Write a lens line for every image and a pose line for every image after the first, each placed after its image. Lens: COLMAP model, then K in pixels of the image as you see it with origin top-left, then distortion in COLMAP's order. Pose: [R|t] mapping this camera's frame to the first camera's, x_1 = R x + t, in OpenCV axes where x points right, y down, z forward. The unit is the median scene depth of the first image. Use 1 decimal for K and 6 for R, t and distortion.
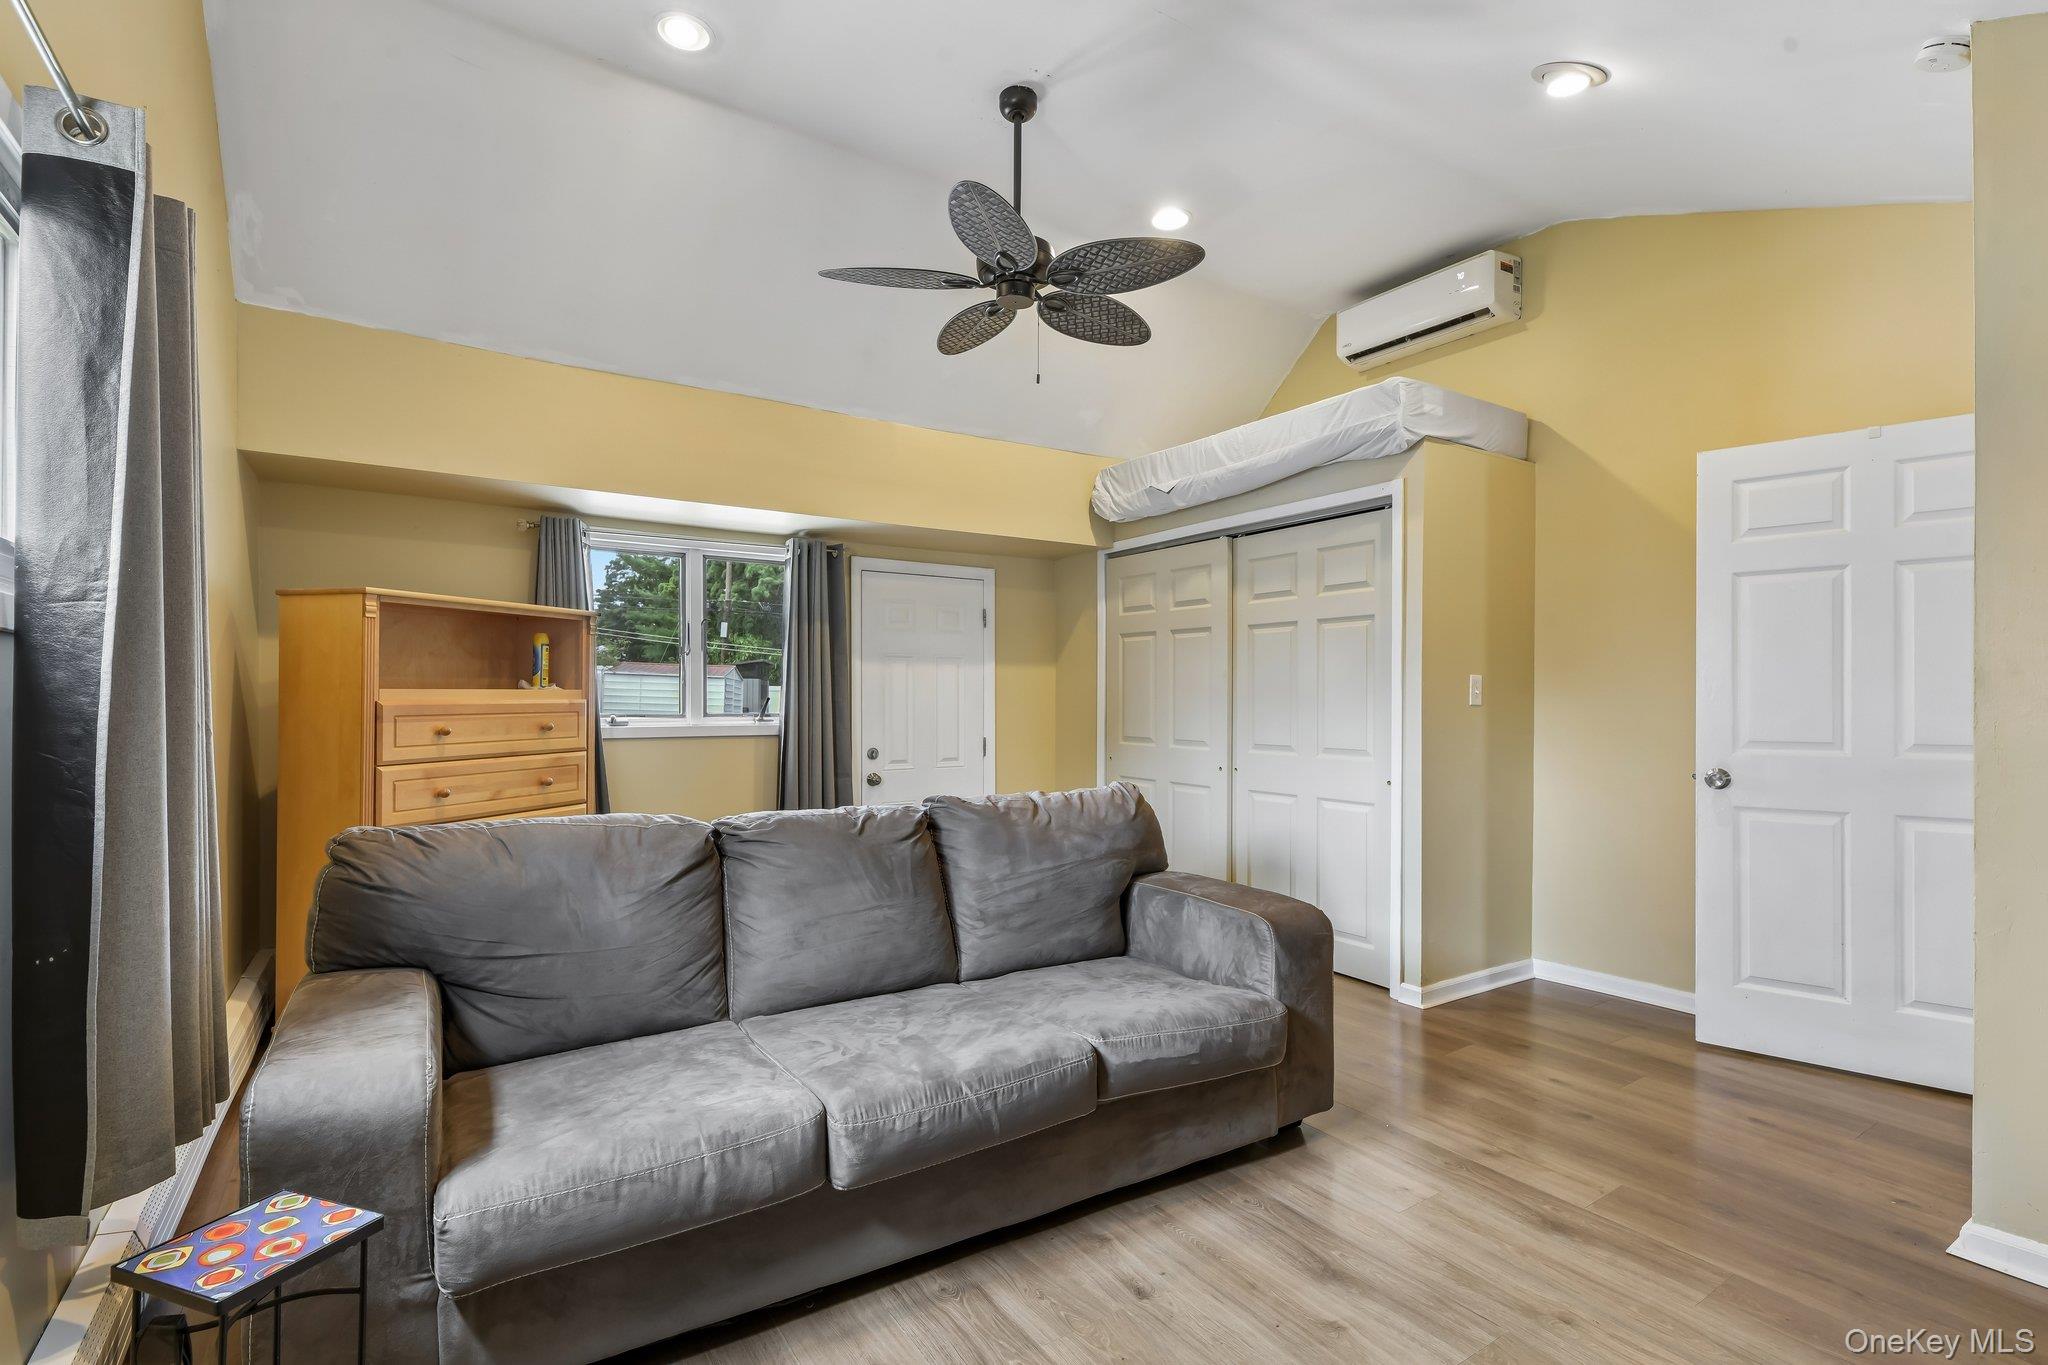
lens RADIAL K [[943.9, 0, 1022.2], [0, 943.9, 706.1], [0, 0, 1]] dist [0.003834, -0.000992]
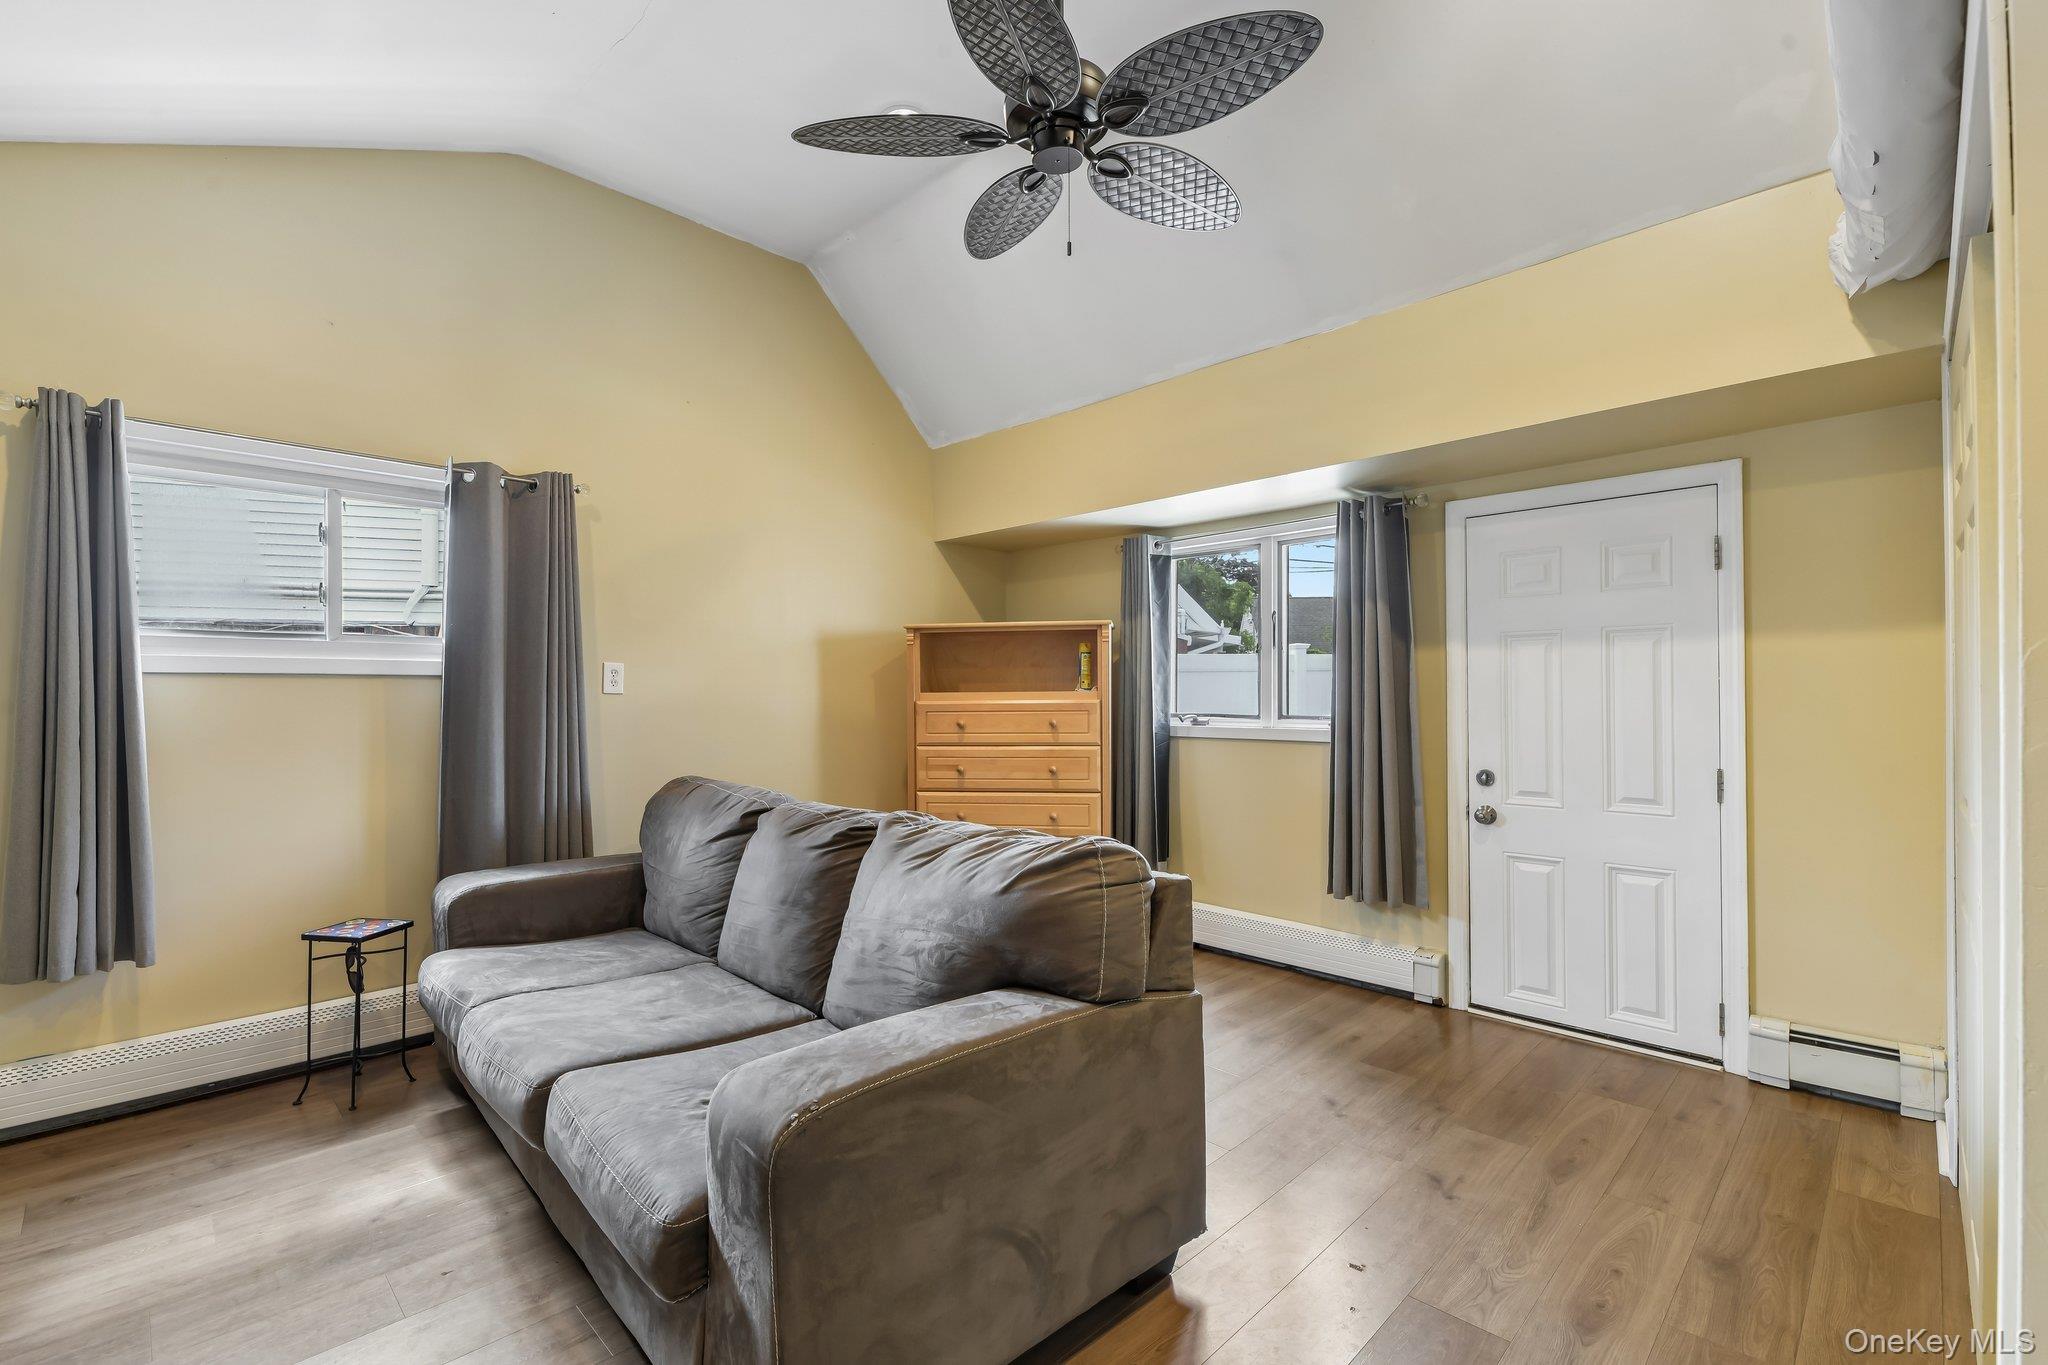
lens RADIAL K [[898.8, 0, 1023.0], [0, 898.8, 702.6], [0, 0, 1]] dist [0.001098, -0.003315]
pose [[0.190155, 0.008258, -0.981719, 0.437225], [-0.004181, 0.999962, 0.007602, -0.009075], [0.981745, 0.002659, 0.190182, 0.549651]]
